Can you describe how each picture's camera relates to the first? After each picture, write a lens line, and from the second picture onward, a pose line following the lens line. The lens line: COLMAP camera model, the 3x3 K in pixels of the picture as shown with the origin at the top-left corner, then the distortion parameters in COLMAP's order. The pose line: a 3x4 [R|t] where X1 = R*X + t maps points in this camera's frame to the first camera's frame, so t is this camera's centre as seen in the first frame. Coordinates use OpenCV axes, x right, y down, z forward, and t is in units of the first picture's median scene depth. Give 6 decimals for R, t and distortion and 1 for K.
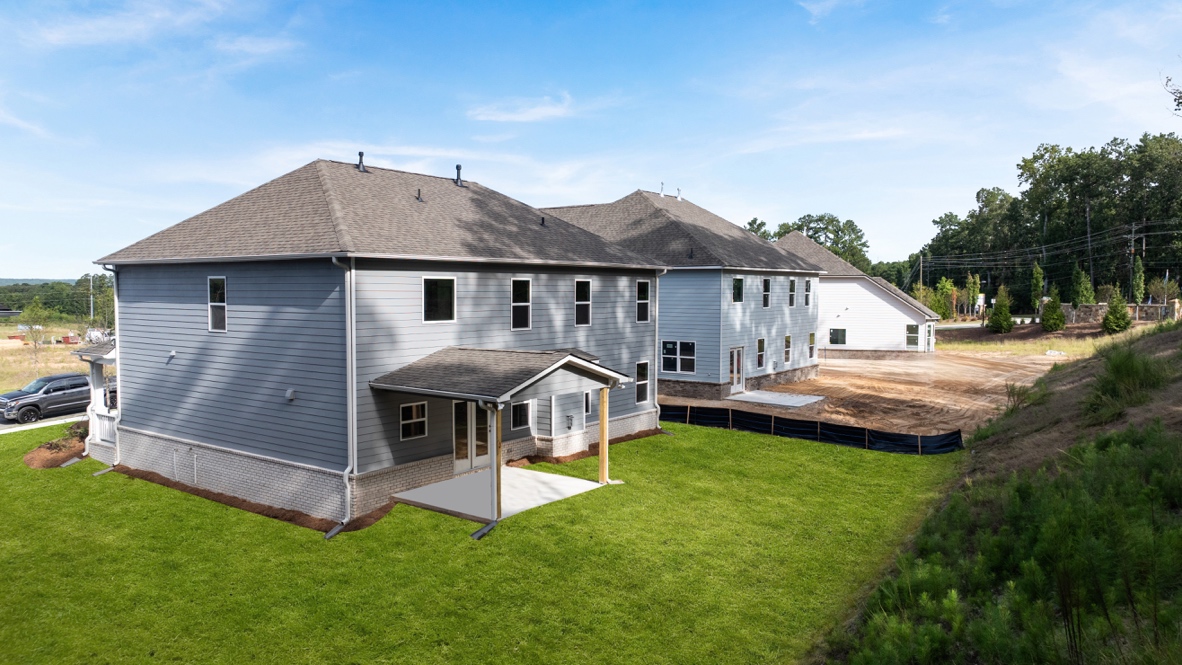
lens RADIAL K [[835.7, 0, 591.5], [0, 835.7, 327.1], [0, 0, 1]] dist [-0.011883, 0.000741]
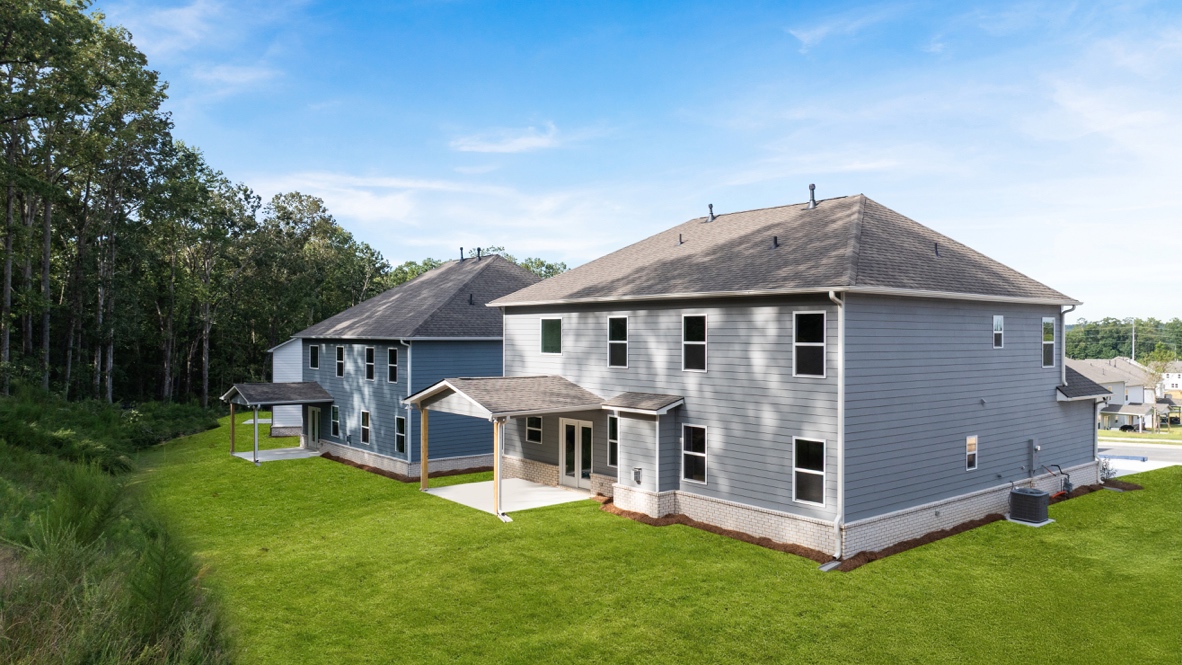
lens RADIAL K [[835.7, 0, 591.5], [0, 835.7, 327.1], [0, 0, 1]] dist [-0.011883, 0.000741]
pose [[-0.262719, -0.006710, -0.964849, 0.851474], [-0.042392, 0.999090, 0.004594, -0.046487], [0.963941, 0.042109, -0.262764, 1.188130]]
